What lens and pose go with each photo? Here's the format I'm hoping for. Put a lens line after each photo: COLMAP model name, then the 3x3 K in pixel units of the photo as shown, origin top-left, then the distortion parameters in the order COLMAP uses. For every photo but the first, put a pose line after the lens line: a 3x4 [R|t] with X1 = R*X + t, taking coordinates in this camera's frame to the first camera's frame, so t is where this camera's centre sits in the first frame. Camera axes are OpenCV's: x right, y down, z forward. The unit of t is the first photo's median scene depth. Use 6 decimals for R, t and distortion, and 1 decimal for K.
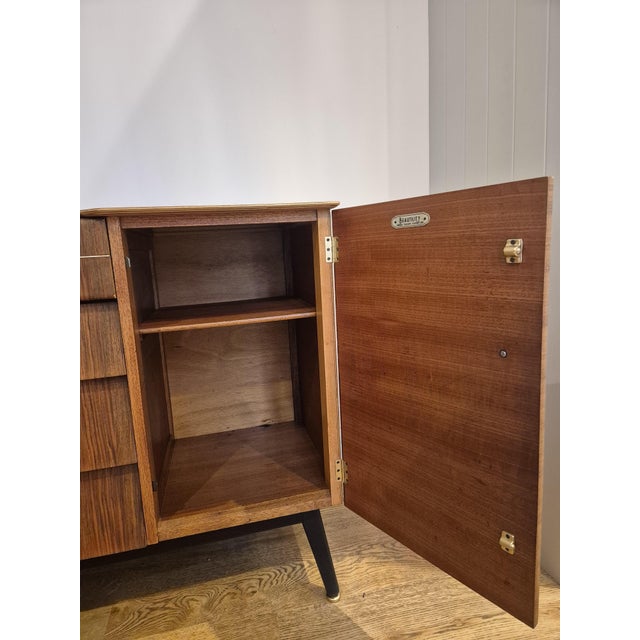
lens RADIAL K [[427.8, 0, 318.4], [0, 427.8, 318.9], [0, 0, 1]] dist [0.081825, -0.078143]
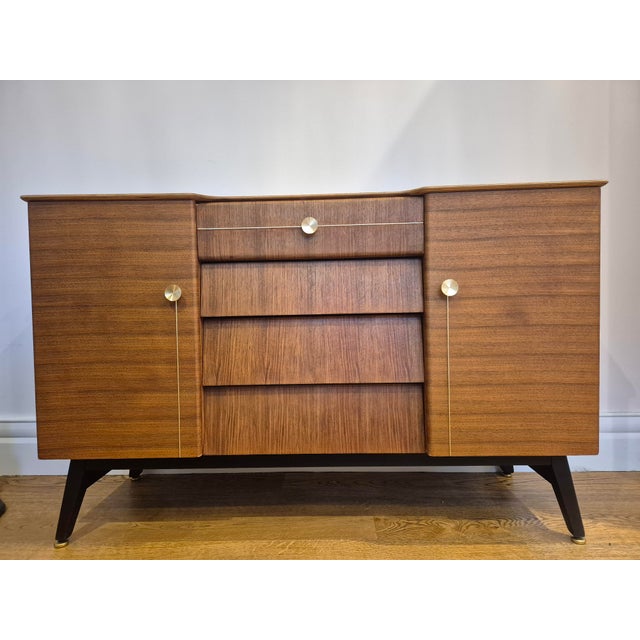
lens RADIAL K [[427.8, 0, 318.4], [0, 427.8, 318.9], [0, 0, 1]] dist [0.081825, -0.078143]
pose [[0.962687, 0.042607, -0.267242, -0.321670], [-0.074129, 0.991274, -0.108995, 0.255025], [0.260266, 0.124739, 0.957445, -0.280079]]
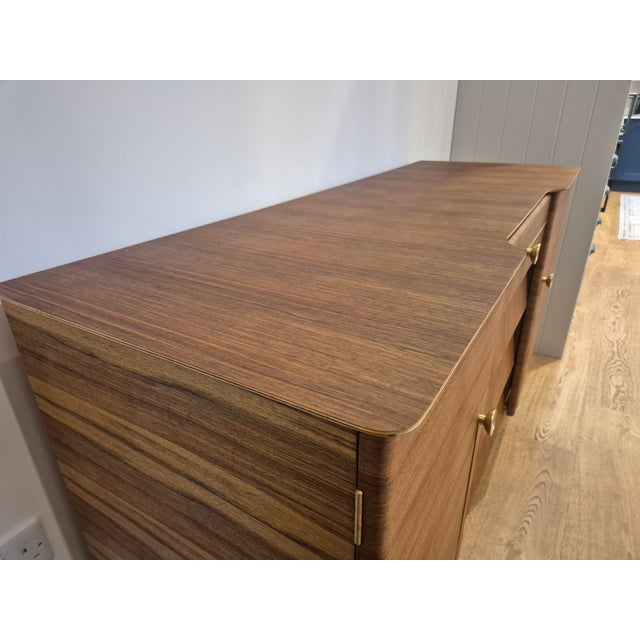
lens RADIAL K [[441.9, 0, 316.7], [0, 441.9, 318.9], [0, 0, 1]] dist [0.007765, -0.001482]
pose [[0.715983, -0.265584, 0.645626, -1.489690], [0.098874, 0.954065, 0.282815, -0.239285], [-0.691081, -0.138654, 0.709354, 0.360109]]
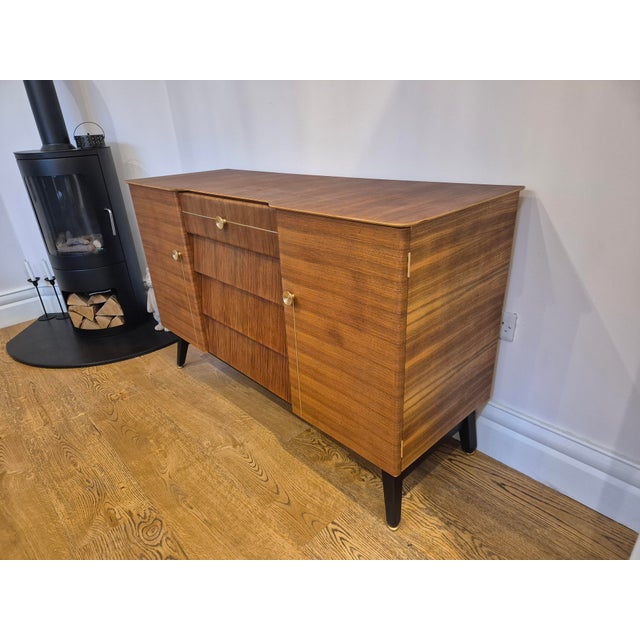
lens RADIAL K [[425.0, 0, 318.5], [0, 425.0, 325.0], [0, 0, 1]] dist [0.087441, -0.081966]
pose [[0.485141, 0.398140, -0.778539, 0.662445], [-0.119710, 0.912190, 0.391892, -0.343858], [0.866203, -0.096924, 0.490203, 0.268997]]
